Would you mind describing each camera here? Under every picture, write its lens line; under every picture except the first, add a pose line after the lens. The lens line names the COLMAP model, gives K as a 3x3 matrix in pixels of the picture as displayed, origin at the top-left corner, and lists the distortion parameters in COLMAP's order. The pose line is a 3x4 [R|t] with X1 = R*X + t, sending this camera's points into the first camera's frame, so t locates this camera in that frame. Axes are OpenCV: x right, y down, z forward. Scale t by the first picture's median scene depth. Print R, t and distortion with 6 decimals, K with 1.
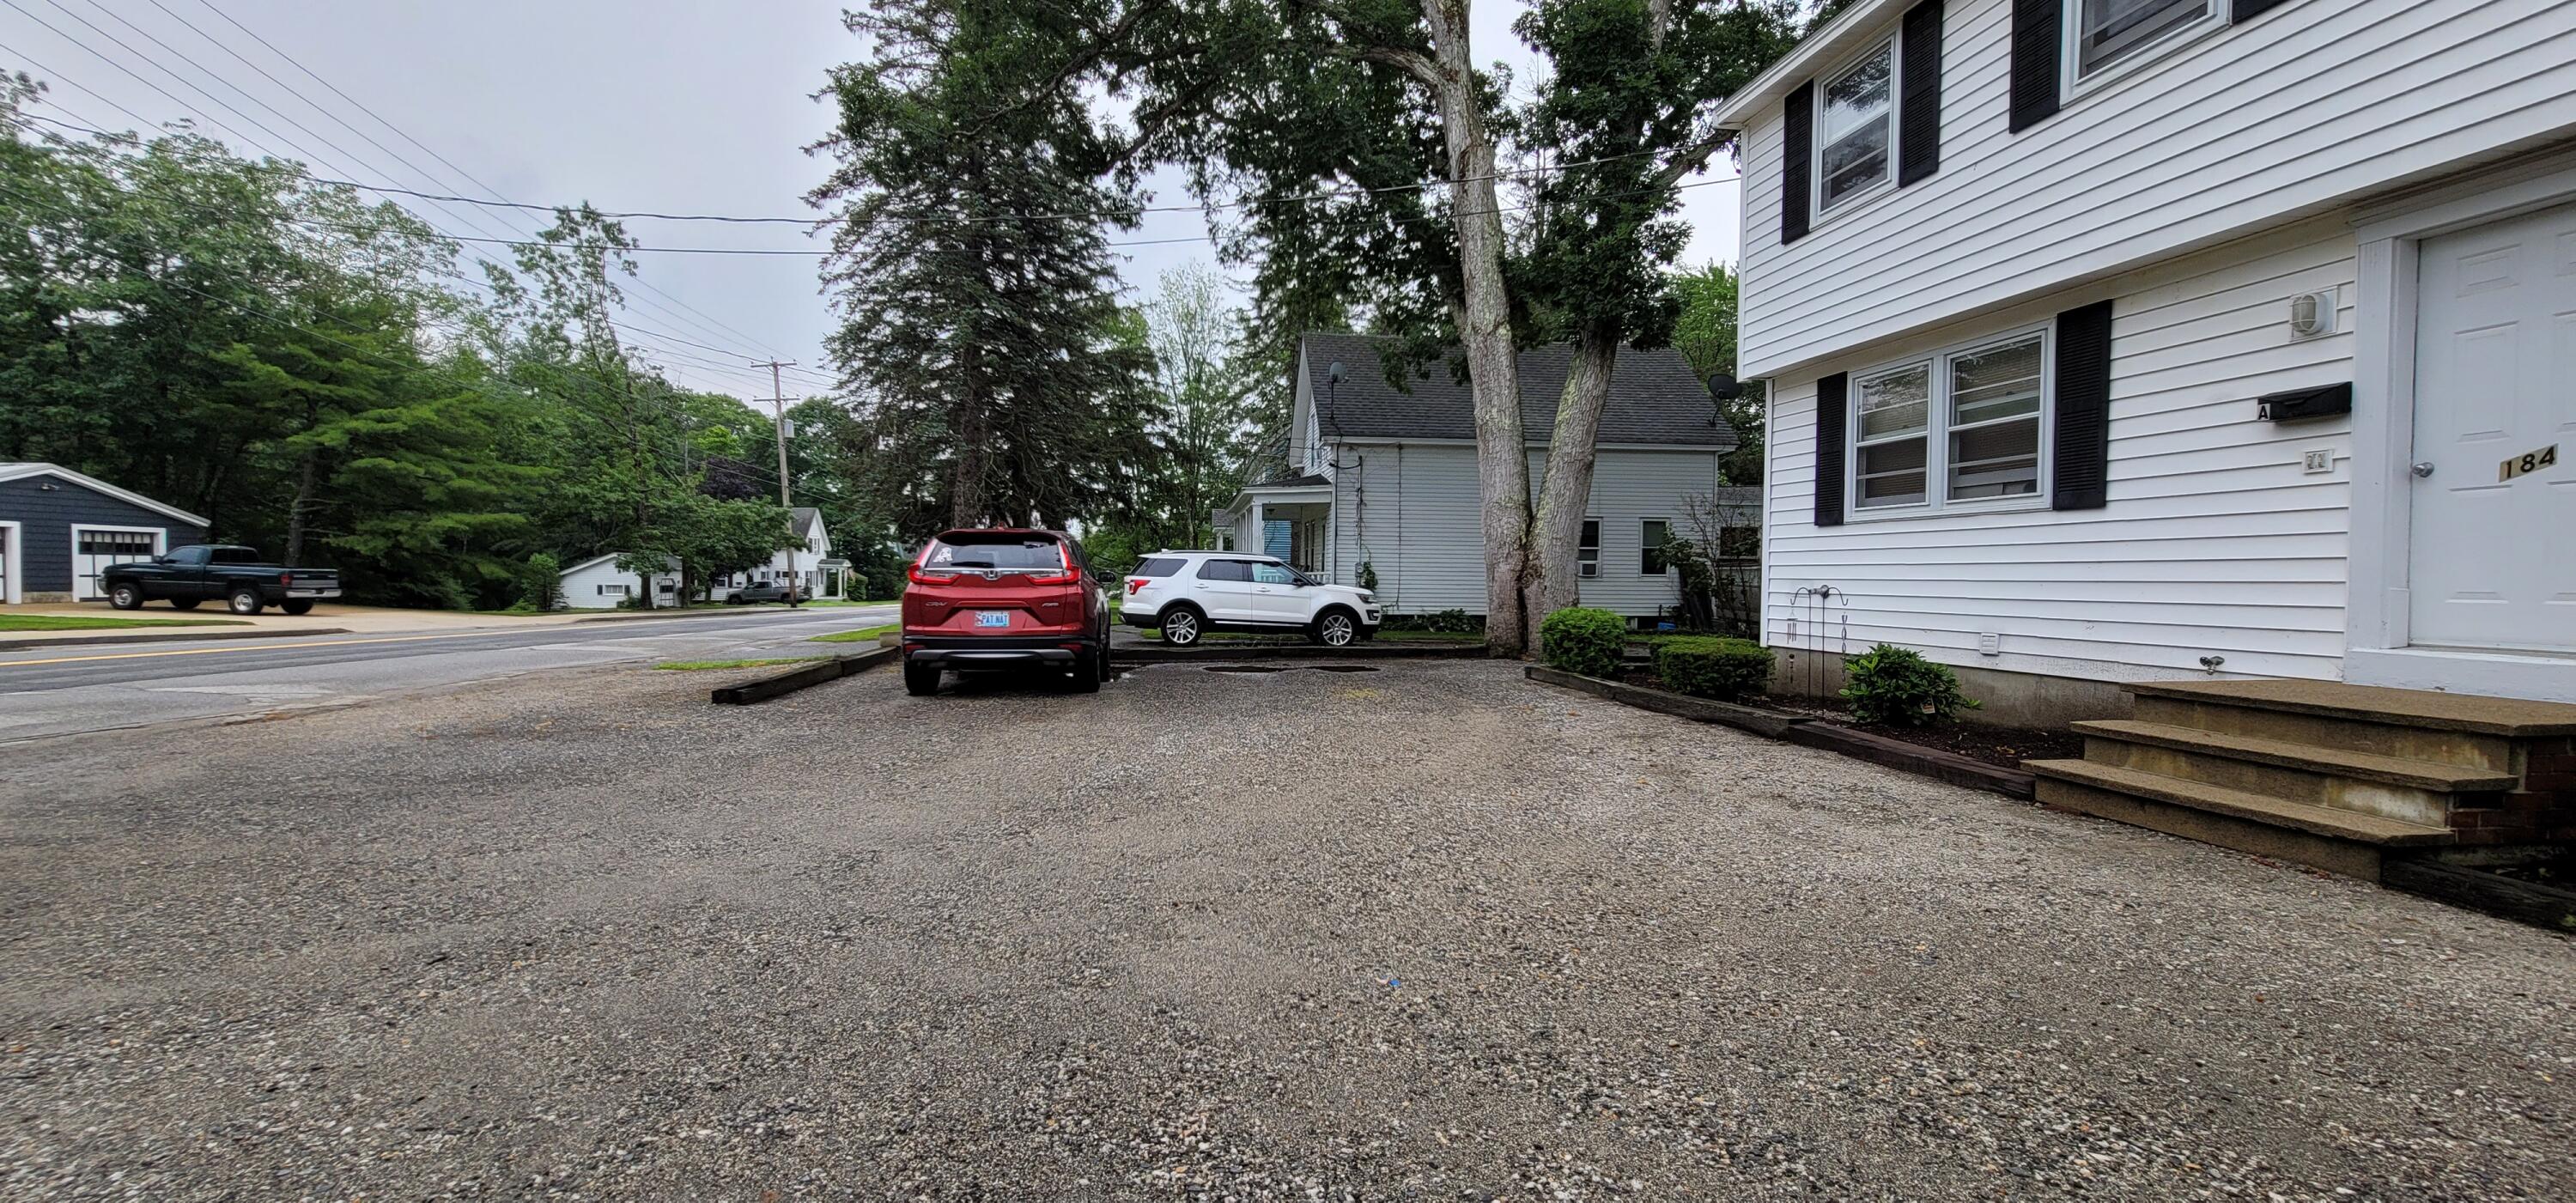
lens RADIAL K [[1030.2, 0, 1290.7], [0, 1030.2, 596.9], [0, 0, 1]] dist [-0.001180, 0.000008]
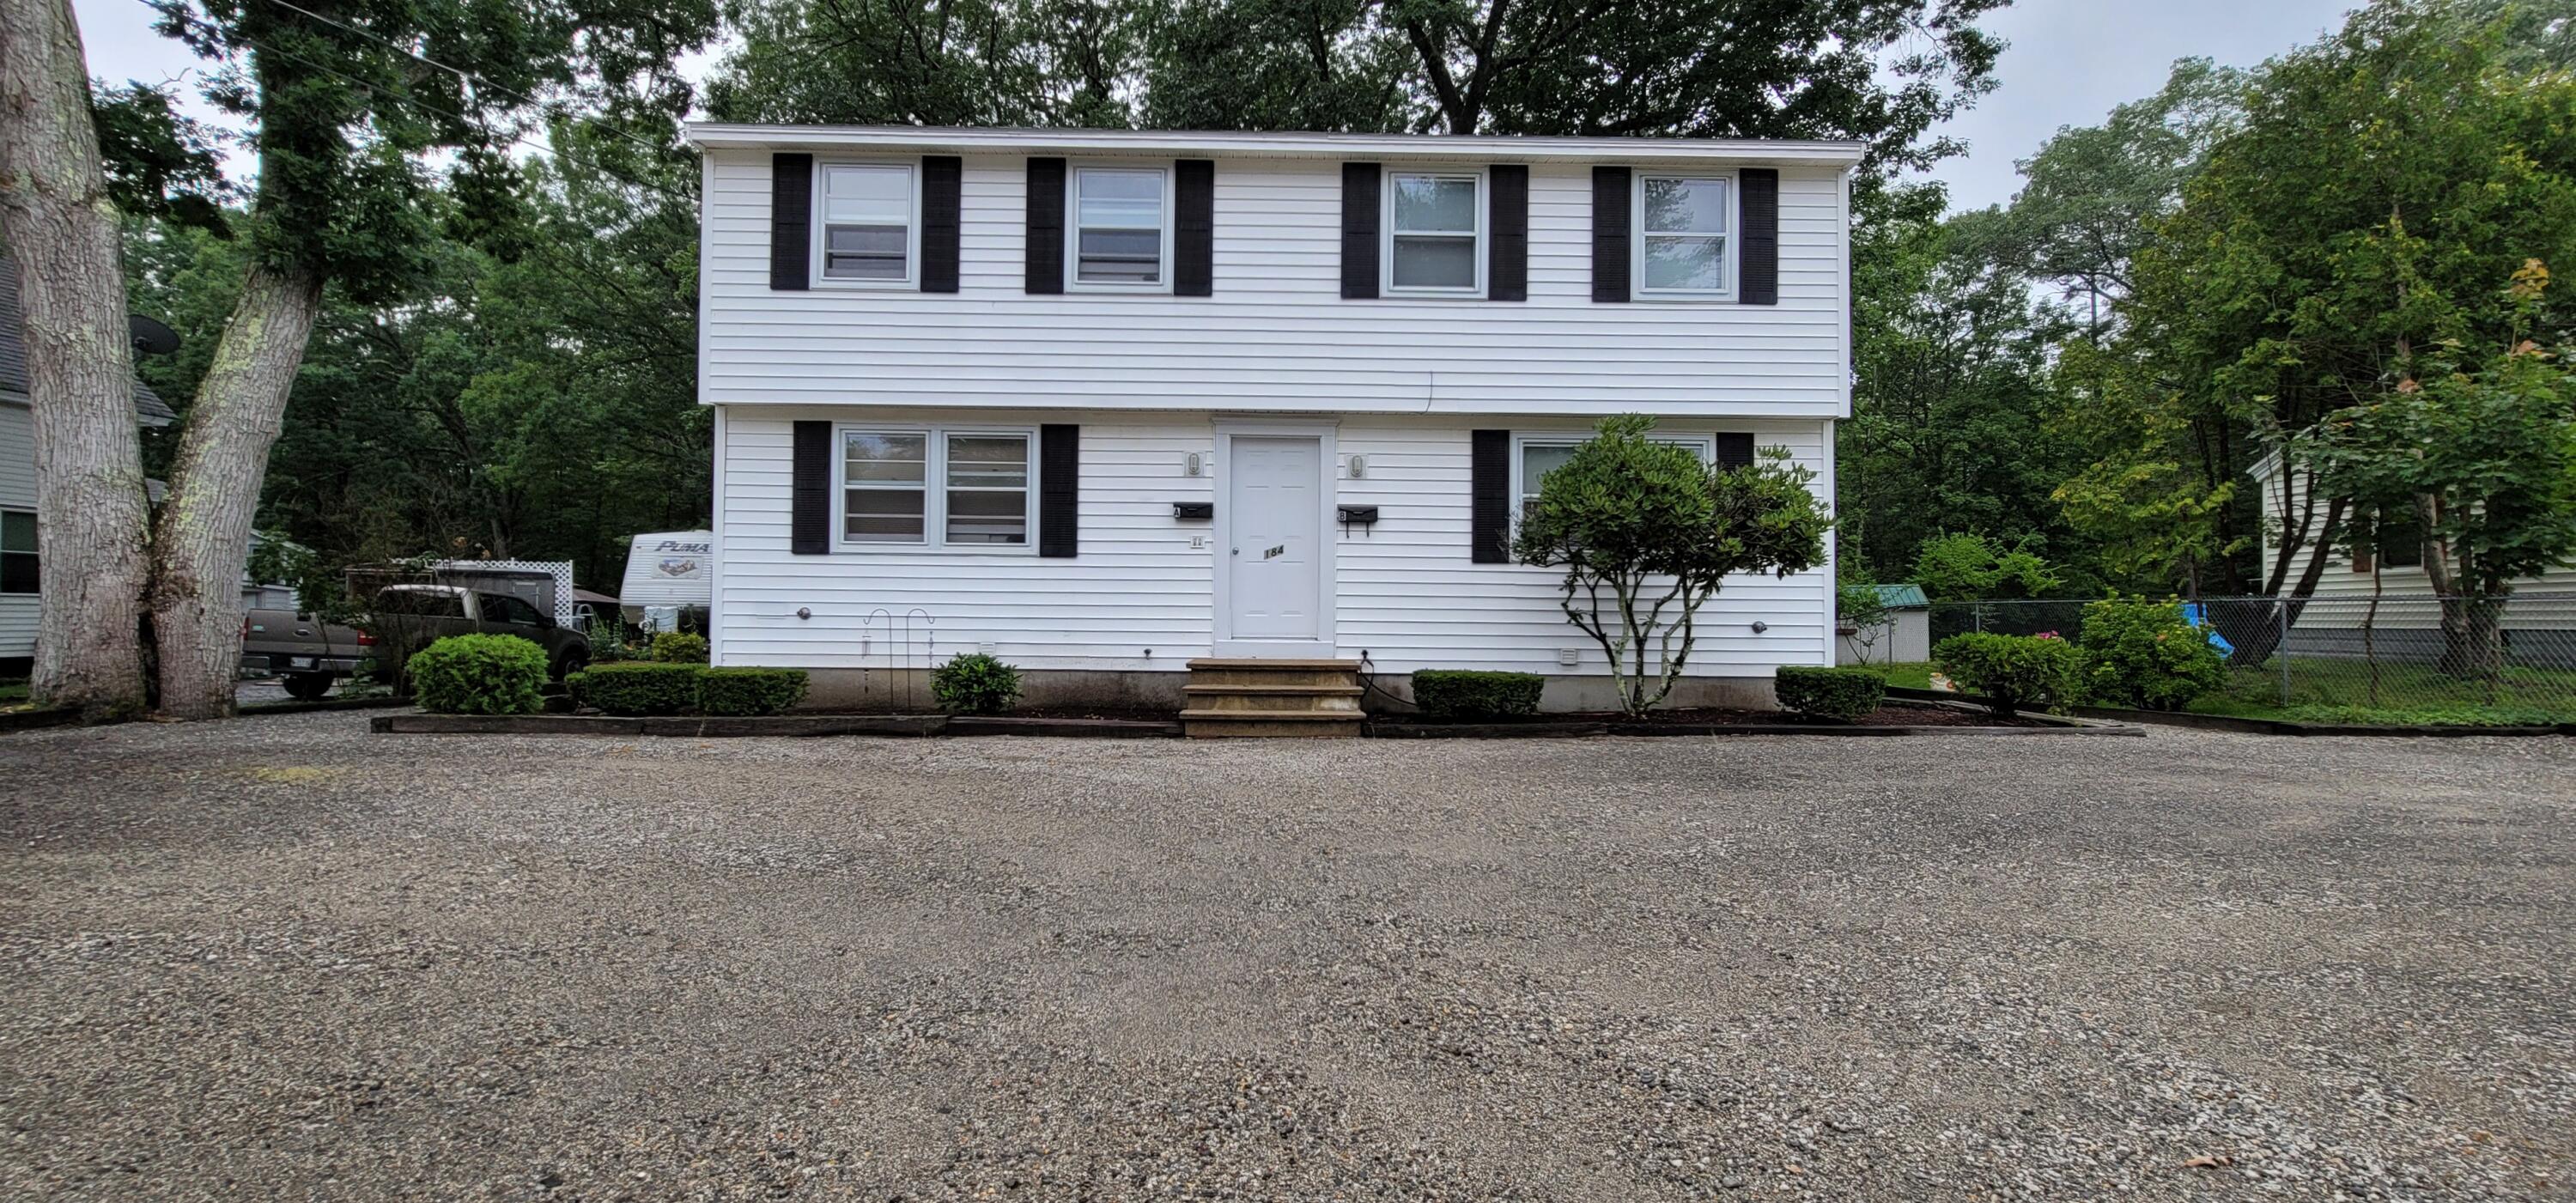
lens RADIAL K [[1050.2, 0, 1281.2], [0, 1050.2, 603.3], [0, 0, 1]] dist [-0.003925, 0.000120]
pose [[0.175161, 0.009007, 0.984499, -0.621920], [0.011281, 0.999874, -0.011155, 0.002682], [-0.984475, 0.013060, 0.175037, 0.367859]]
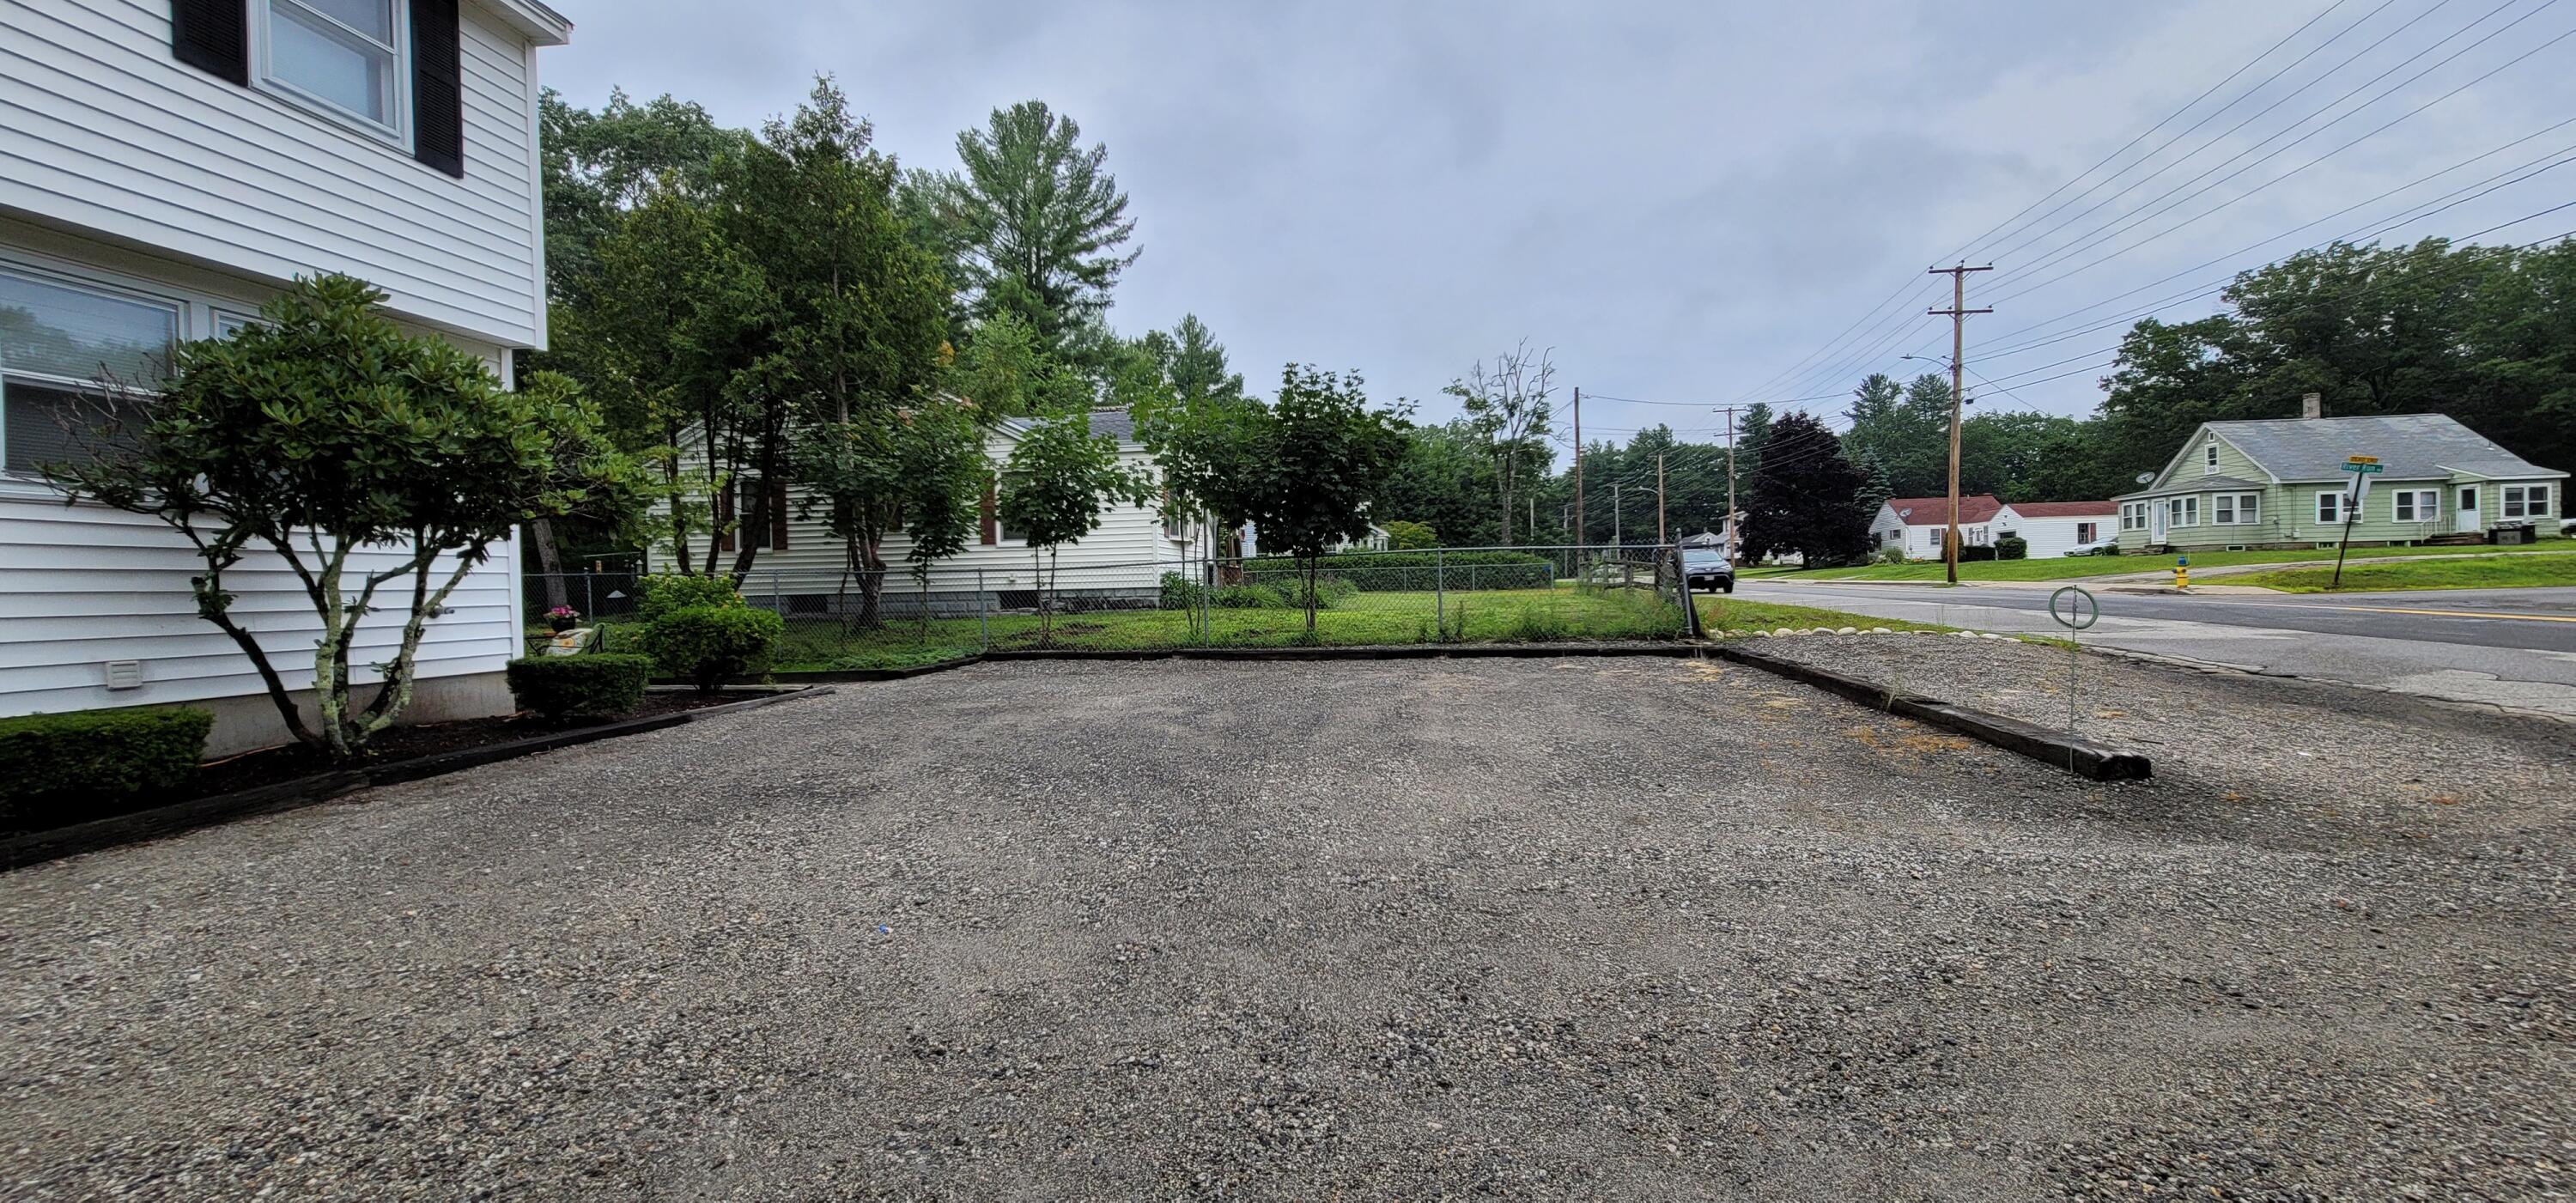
lens RADIAL K [[1055.1, 0, 1241.3], [0, 1055.1, 588.1], [0, 0, 1]] dist [0.000079, 0.000300]
pose [[-0.946686, 0.010840, 0.321975, -0.229867], [0.019584, 0.999522, 0.023931, -0.004700], [-0.321561, 0.028961, -0.946446, 0.699662]]
